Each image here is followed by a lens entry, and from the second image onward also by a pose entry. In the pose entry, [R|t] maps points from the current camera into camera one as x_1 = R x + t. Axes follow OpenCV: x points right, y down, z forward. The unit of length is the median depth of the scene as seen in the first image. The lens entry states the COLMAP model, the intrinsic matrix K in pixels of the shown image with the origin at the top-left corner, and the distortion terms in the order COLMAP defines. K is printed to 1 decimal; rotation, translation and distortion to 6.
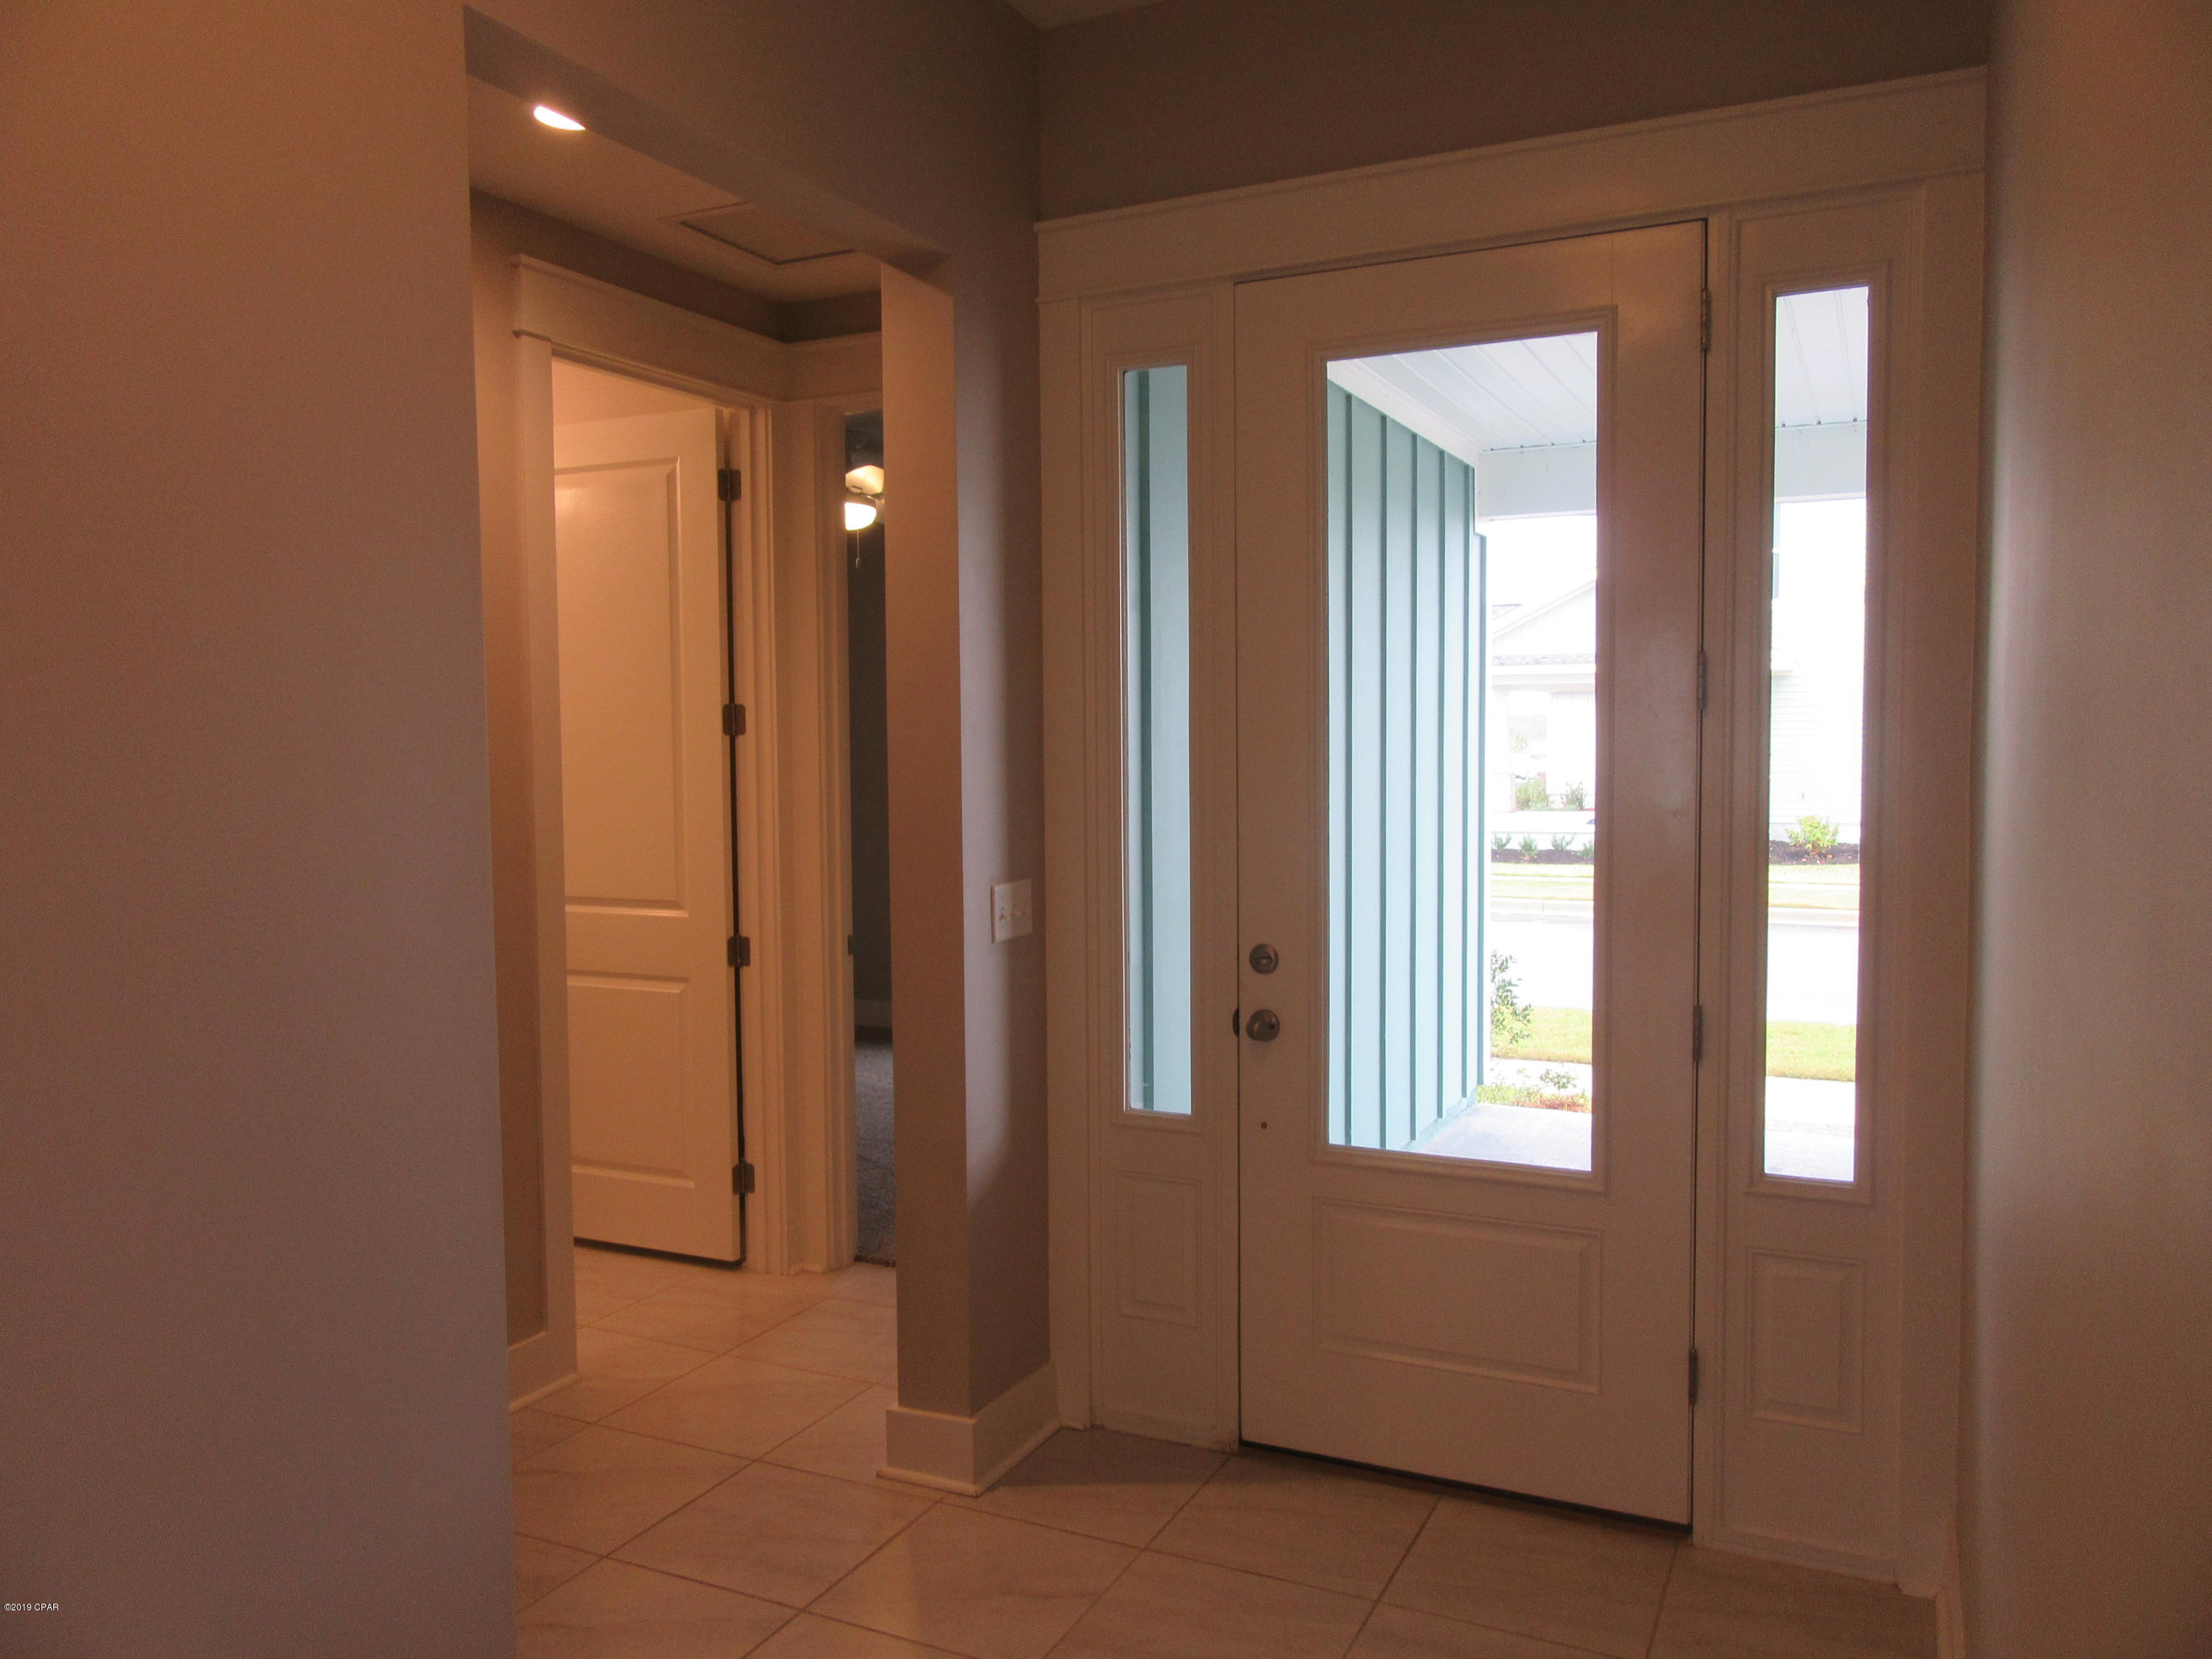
lens RADIAL K [[1637.0, 0, 1118.7], [0, 1637.0, 826.4], [0, 0, 1]] dist [-0.003243, 0.003156]
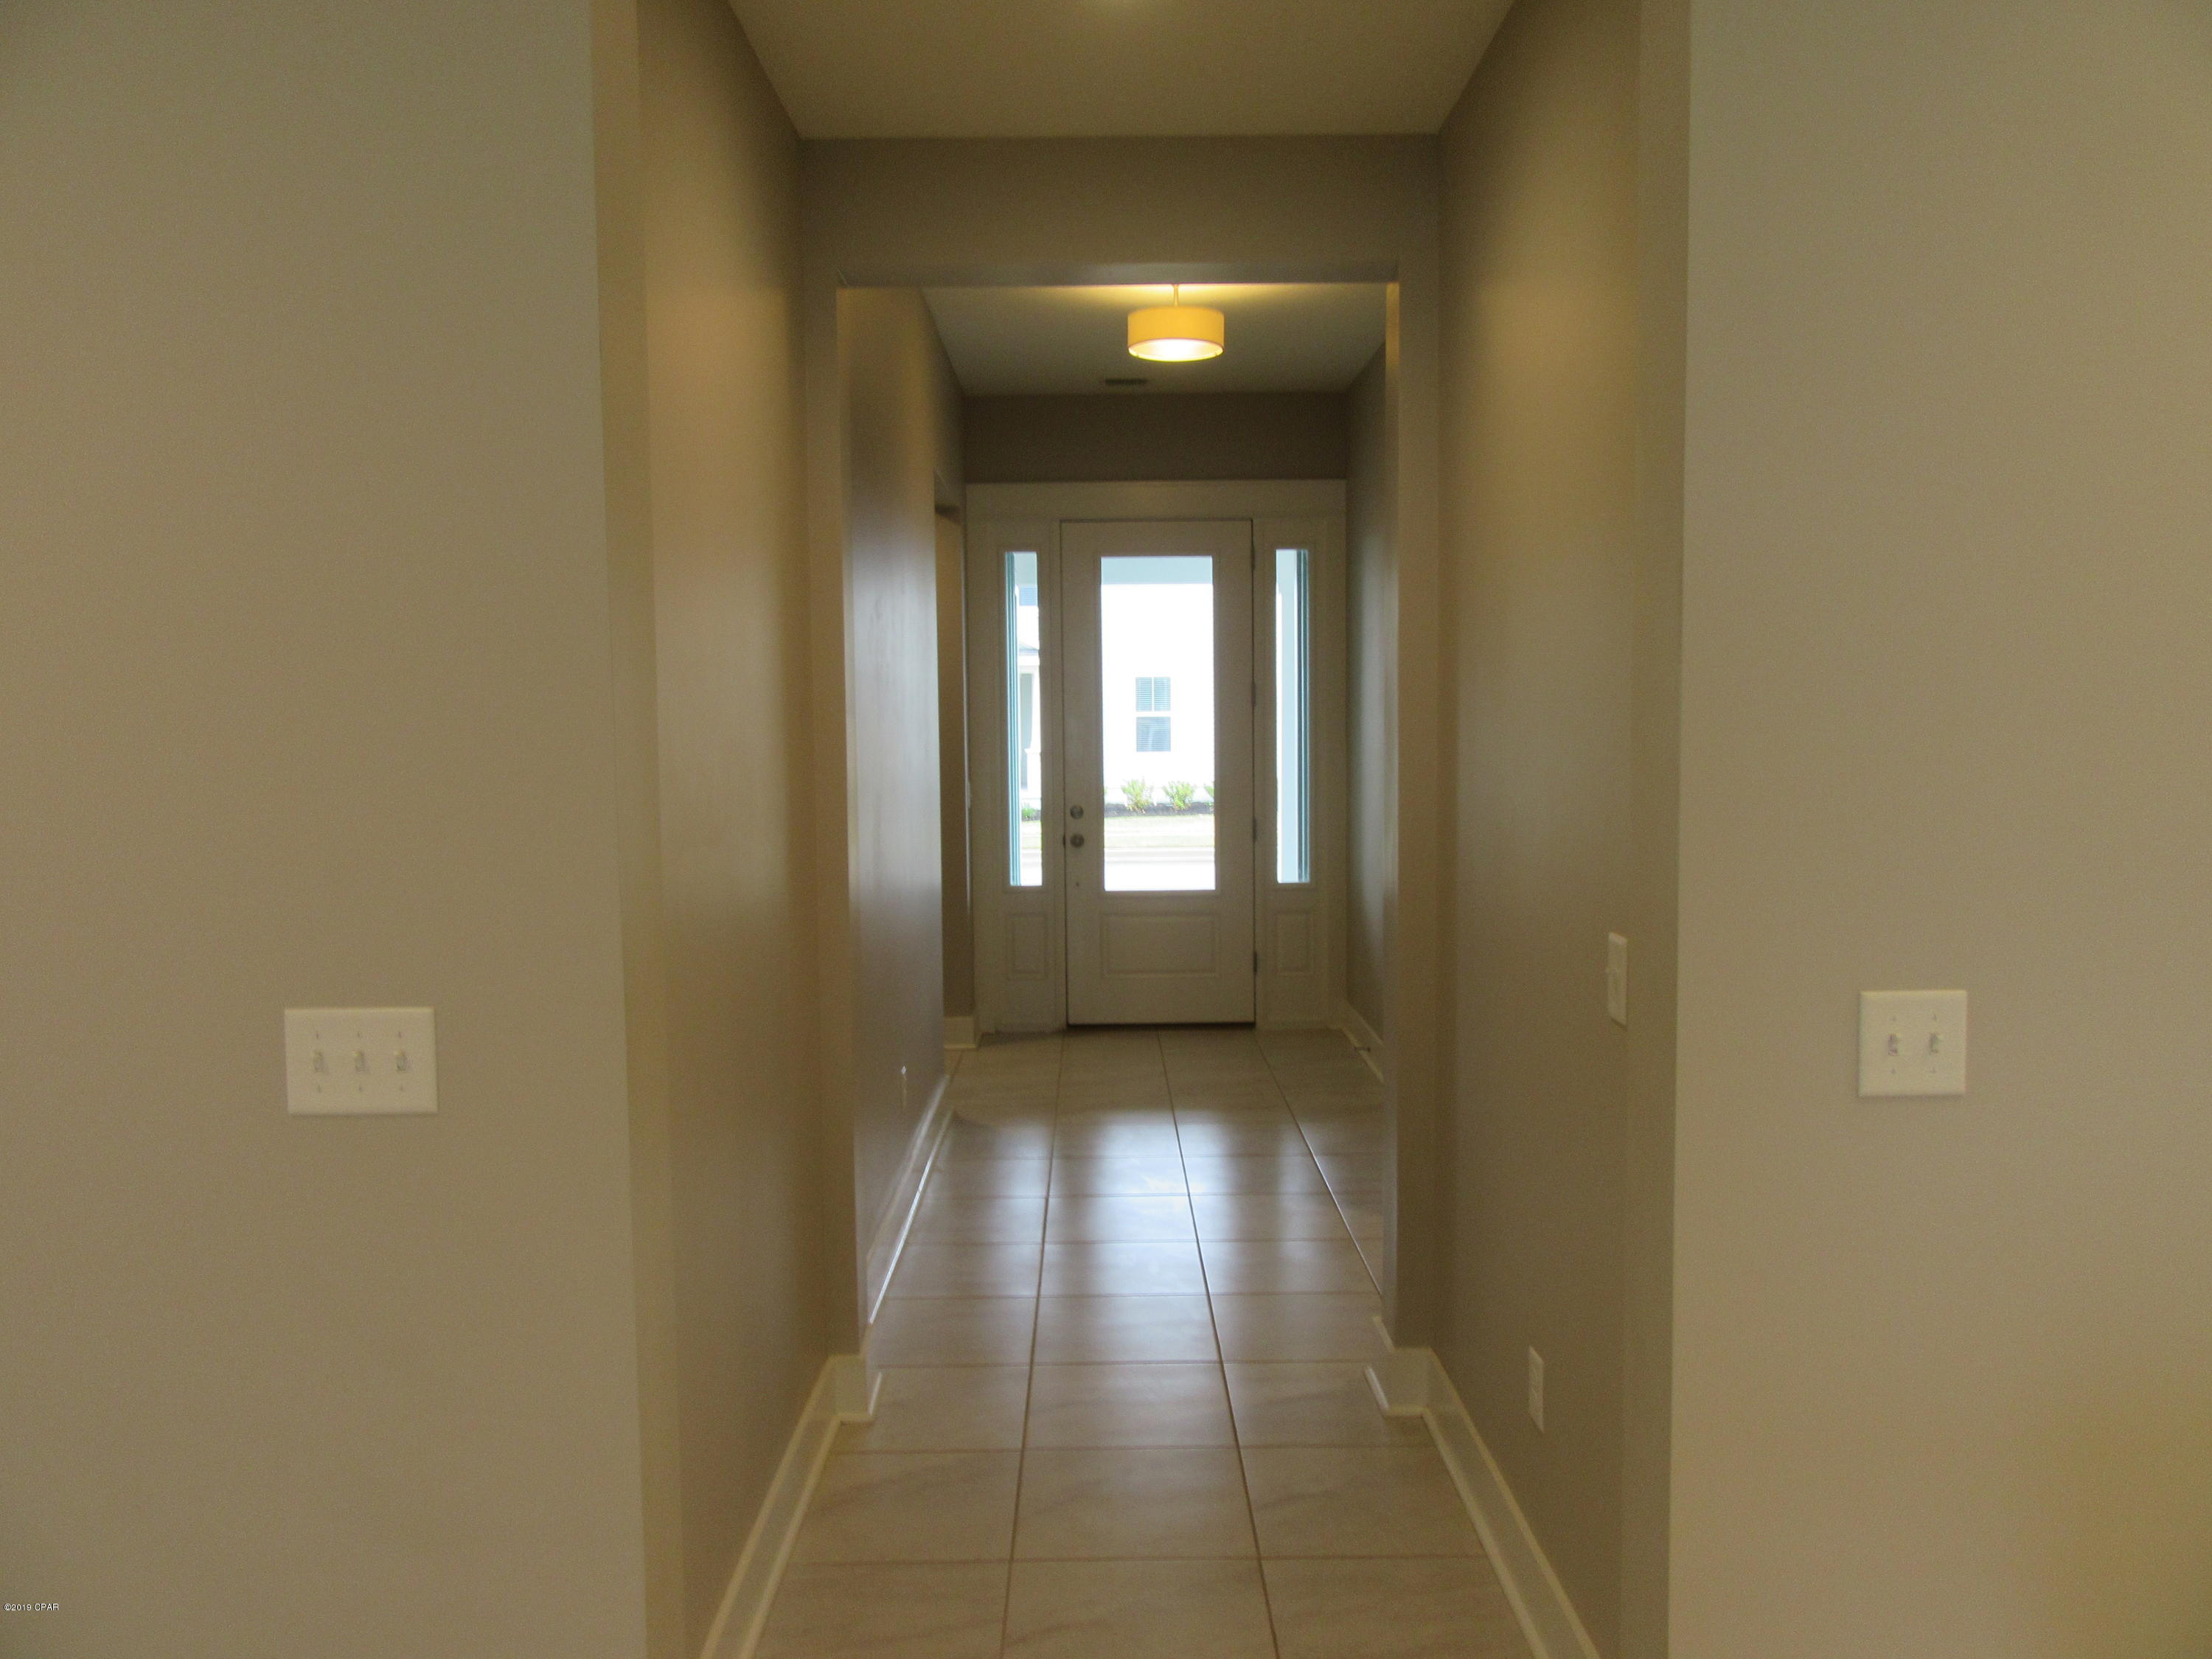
lens RADIAL K [[1637.0, 0, 1101.5], [0, 1637.0, 831.6], [0, 0, 1]] dist [-0.003243, 0.003156]
pose [[0.892763, -0.025417, 0.449809, -0.920443], [0.027060, 0.999630, 0.002777, 0.102879], [-0.449713, 0.009692, 0.893120, -1.082425]]
